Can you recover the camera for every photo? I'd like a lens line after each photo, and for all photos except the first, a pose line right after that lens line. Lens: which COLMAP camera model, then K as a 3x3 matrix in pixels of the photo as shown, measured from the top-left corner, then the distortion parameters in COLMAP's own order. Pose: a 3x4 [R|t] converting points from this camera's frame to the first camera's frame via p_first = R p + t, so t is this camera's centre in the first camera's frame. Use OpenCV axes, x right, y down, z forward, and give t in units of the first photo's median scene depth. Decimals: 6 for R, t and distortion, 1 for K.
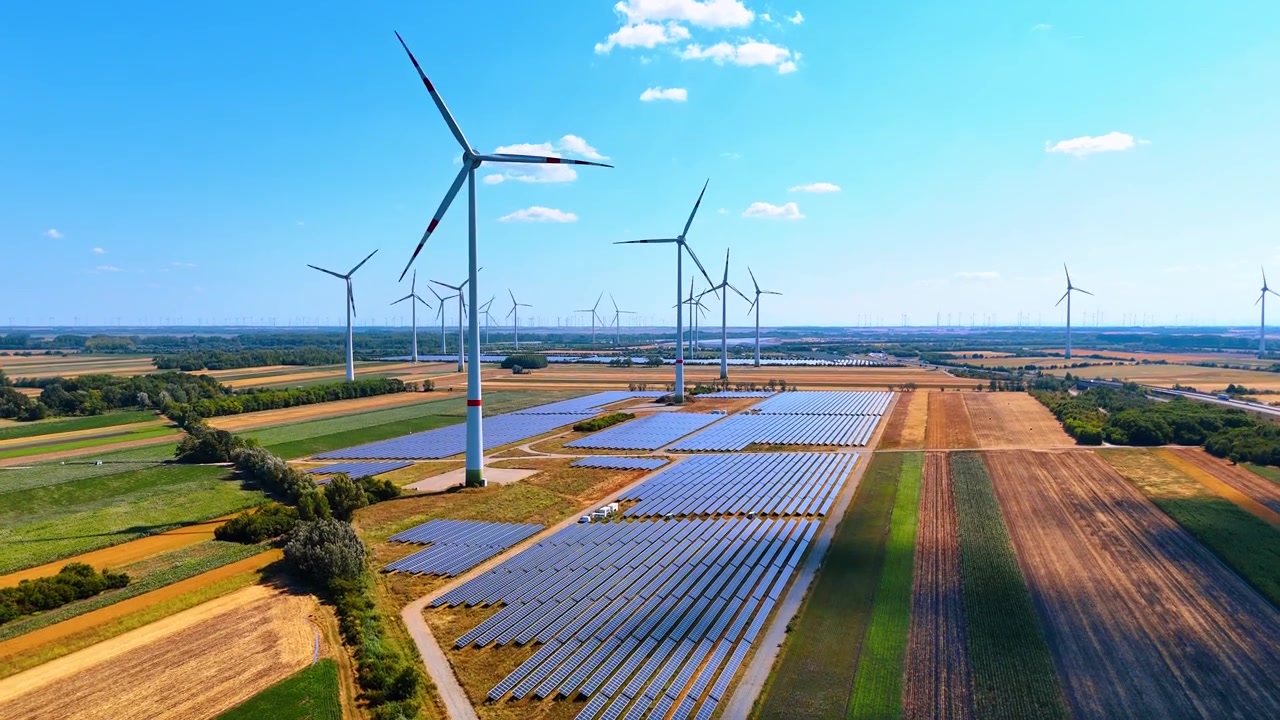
lens RADIAL K [[937.6, 0, 643.5], [0, 937.6, 372.0], [0, 0, 1]] dist [0.057889, -0.054576]
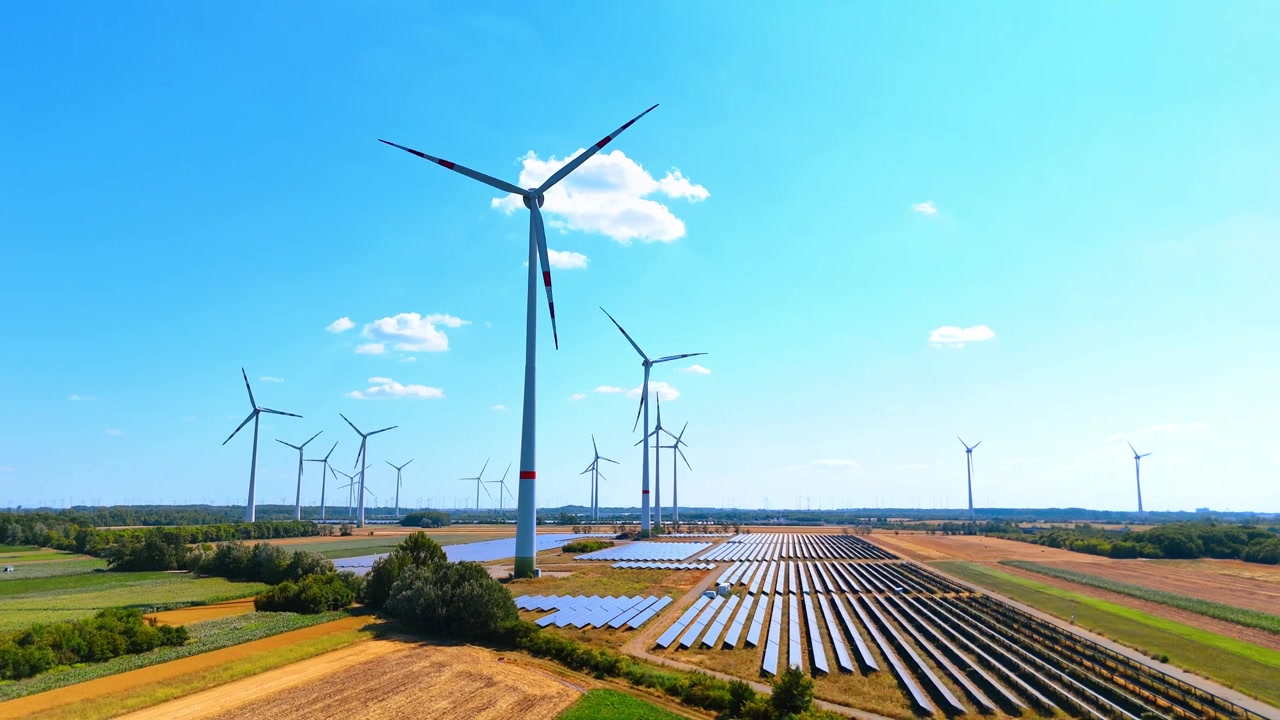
lens RADIAL K [[937.6, 0, 639.4], [0, 937.6, 358.7], [0, 0, 1]] dist [0.057889, -0.054576]
pose [[0.989289, 0.028022, 0.143258, -0.202777], [0.002833, 0.977531, -0.210775, 0.106717], [-0.145945, 0.208923, 0.966980, 0.147973]]
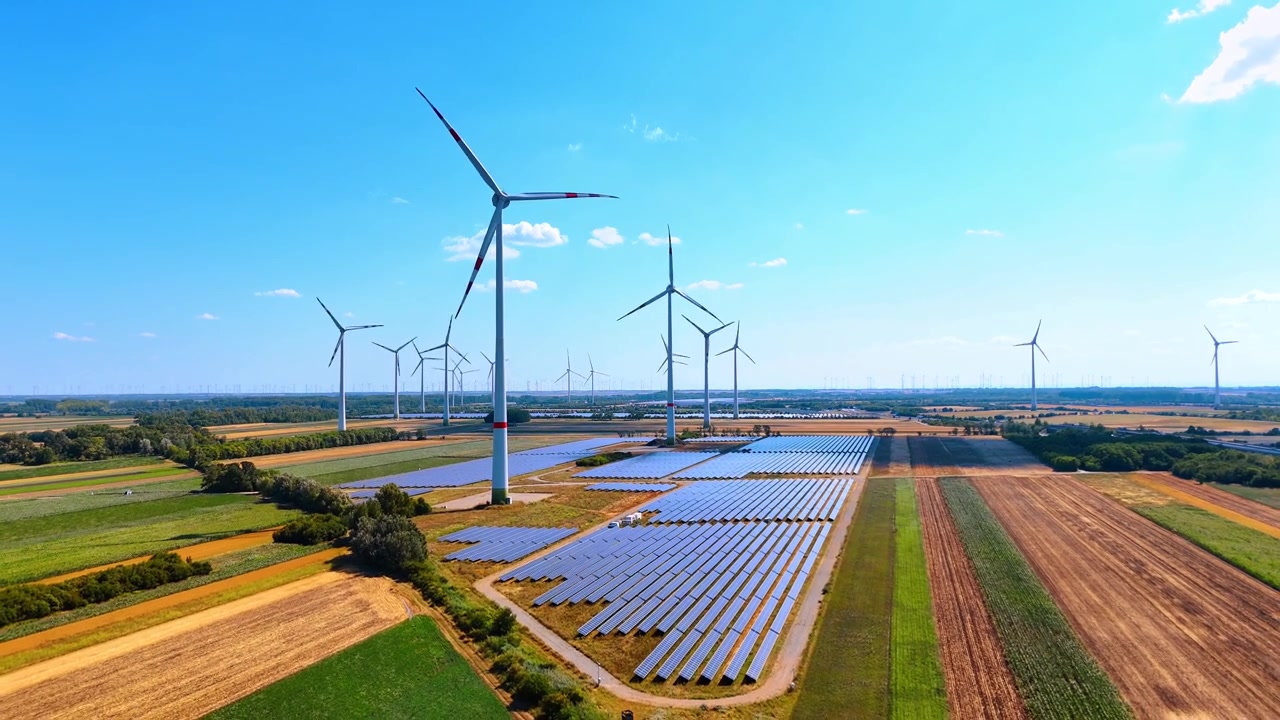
lens RADIAL K [[937.6, 0, 642.5], [0, 937.6, 367.9], [0, 0, 1]] dist [0.057889, -0.054576]
pose [[0.999402, -0.005626, 0.034120, -0.054216], [0.008154, 0.997195, -0.074398, 0.048016], [-0.033606, 0.074632, 0.996645, -0.071471]]
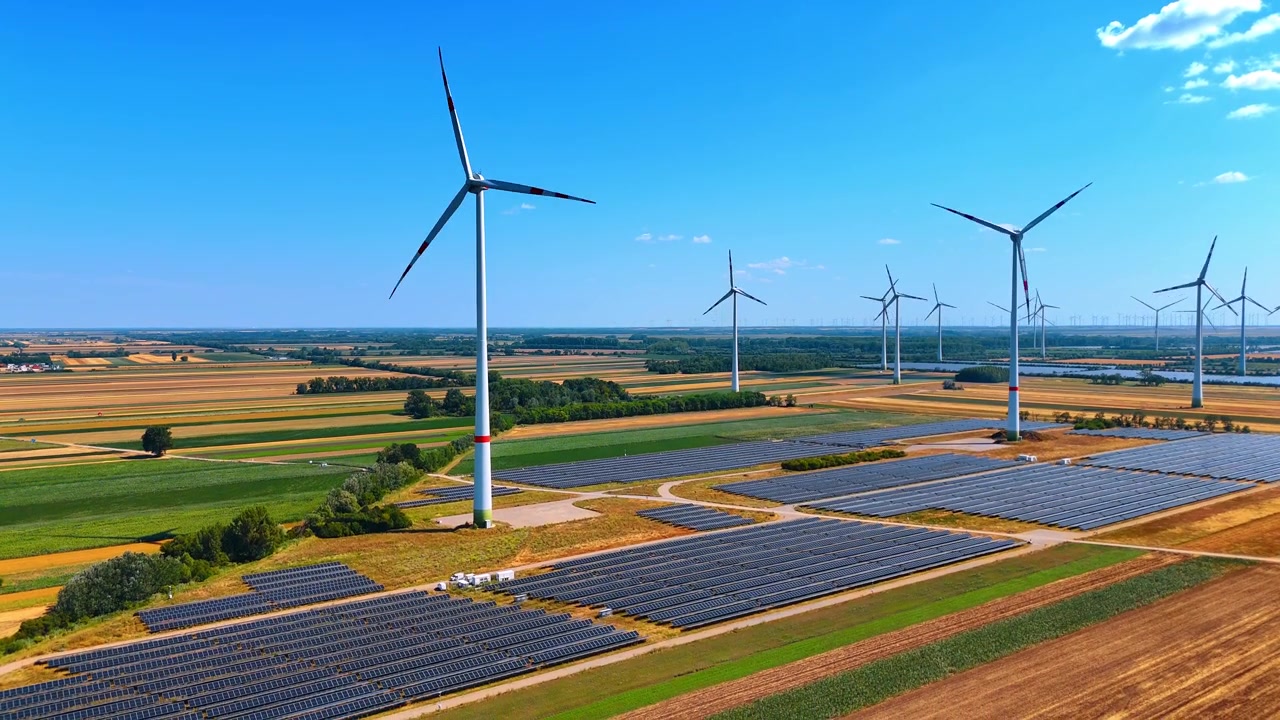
lens RADIAL K [[937.6, 0, 648.9], [0, 937.6, 360.5], [0, 0, 1]] dist [0.057889, -0.054576]
pose [[0.808326, 0.020842, -0.588366, 0.507051], [-0.026934, 0.999636, -0.001593, -0.048792], [0.588119, 0.017135, 0.808593, 0.325470]]
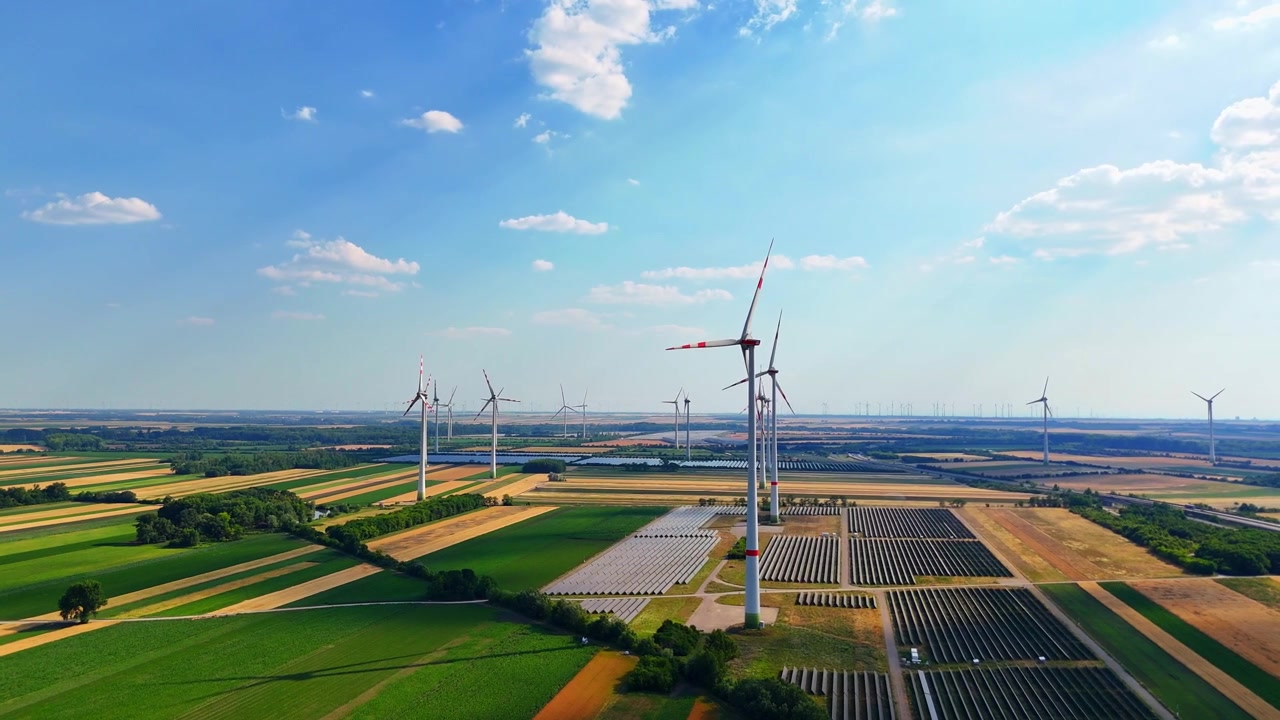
lens RADIAL K [[937.6, 0, 639.3], [0, 937.6, 350.1], [0, 0, 1]] dist [0.057889, -0.054576]
pose [[0.995976, 0.014927, 0.088369, -0.414620], [-0.005057, 0.993821, -0.110877, -0.082840], [-0.089478, 0.109984, 0.989898, -0.136180]]
